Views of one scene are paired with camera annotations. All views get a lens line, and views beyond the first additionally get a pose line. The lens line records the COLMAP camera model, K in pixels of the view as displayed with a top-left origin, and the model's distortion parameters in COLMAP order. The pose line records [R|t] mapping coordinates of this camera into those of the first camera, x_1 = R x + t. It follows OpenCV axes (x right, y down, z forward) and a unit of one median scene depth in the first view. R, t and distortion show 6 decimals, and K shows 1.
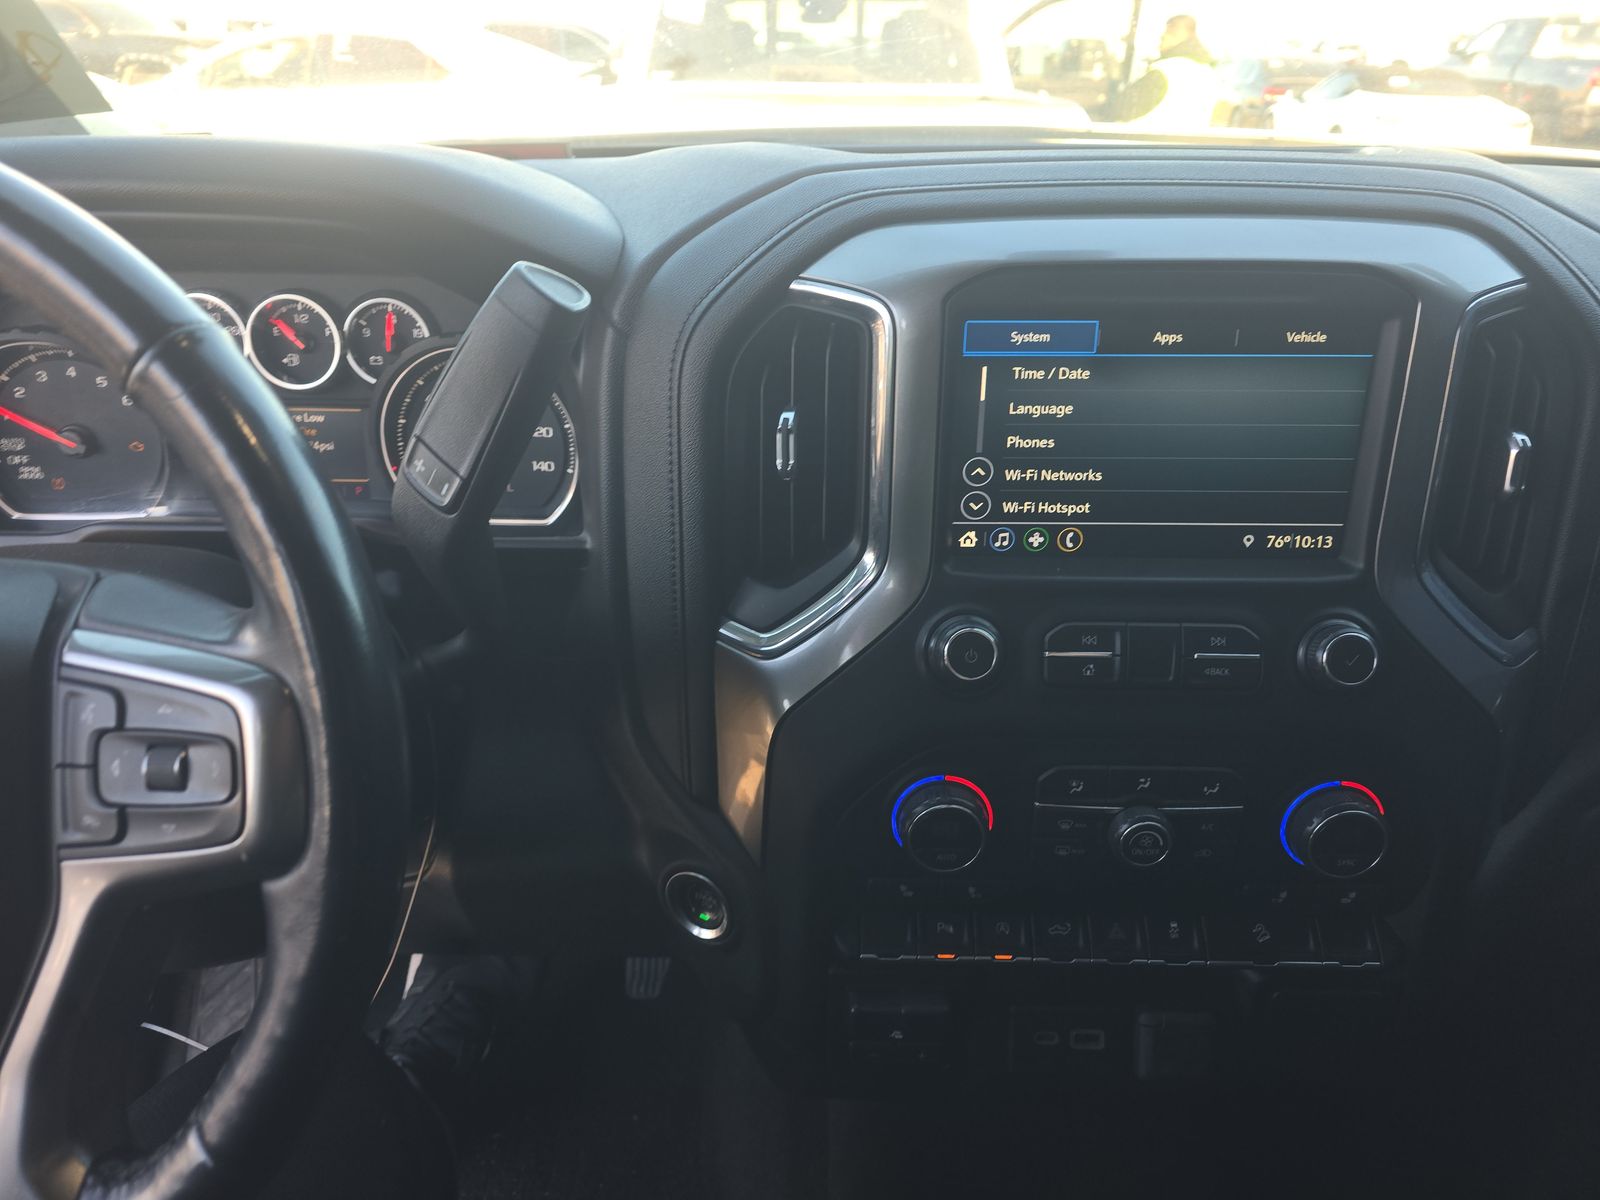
lens RADIAL K [[1081.1, 0, 796.7], [0, 1081.1, 593.0], [0, 0, 1]] dist [0.067136, -0.059685]
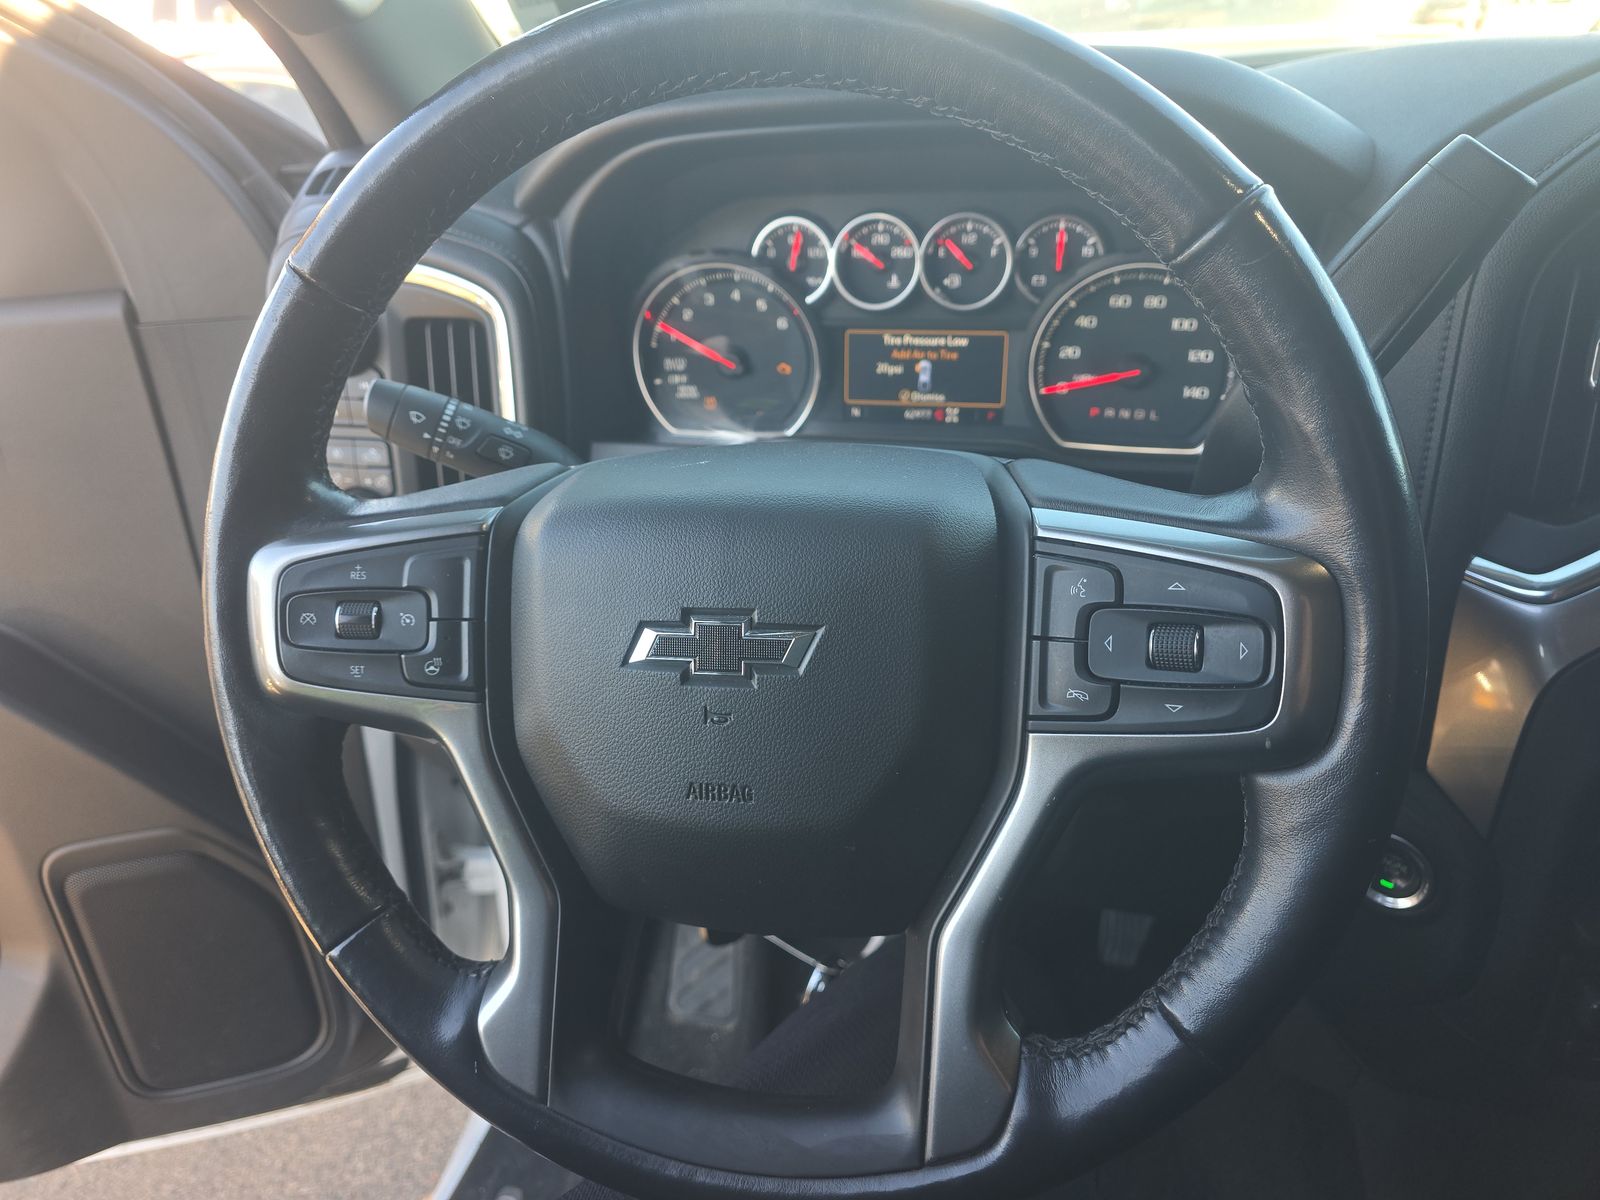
lens RADIAL K [[1081.1, 0, 796.7], [0, 1081.1, 593.0], [0, 0, 1]] dist [0.067136, -0.059685]
pose [[0.974529, 0.061472, -0.215671, -0.360233], [-0.057767, 0.998055, 0.023447, 0.056248], [0.216693, -0.010391, 0.976184, -0.007629]]
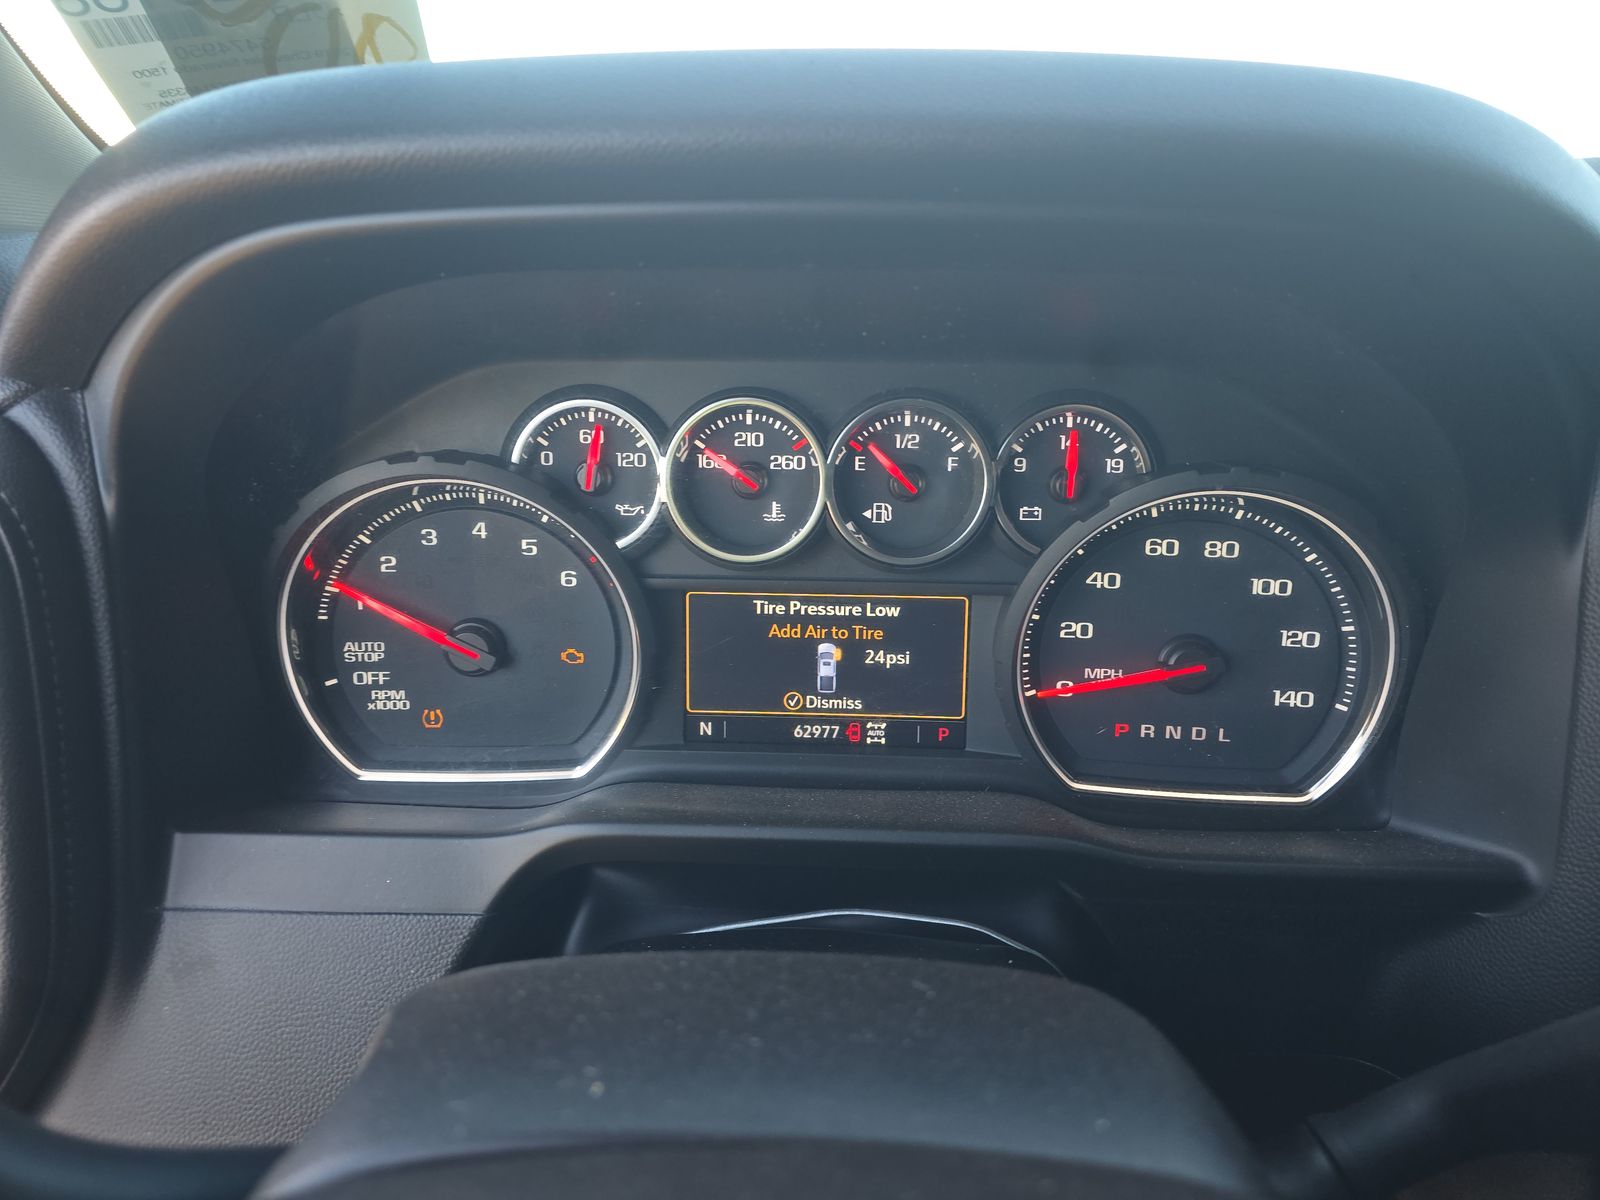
lens RADIAL K [[1154.3, 0, 777.4], [0, 1154.3, 638.8], [0, 0, 1]] dist [0.084856, -0.000856]
pose [[0.999847, 0.011005, -0.013588, -0.494690], [-0.011848, 0.997901, -0.063658, -0.107117], [0.012859, 0.063810, 0.997879, 0.399306]]
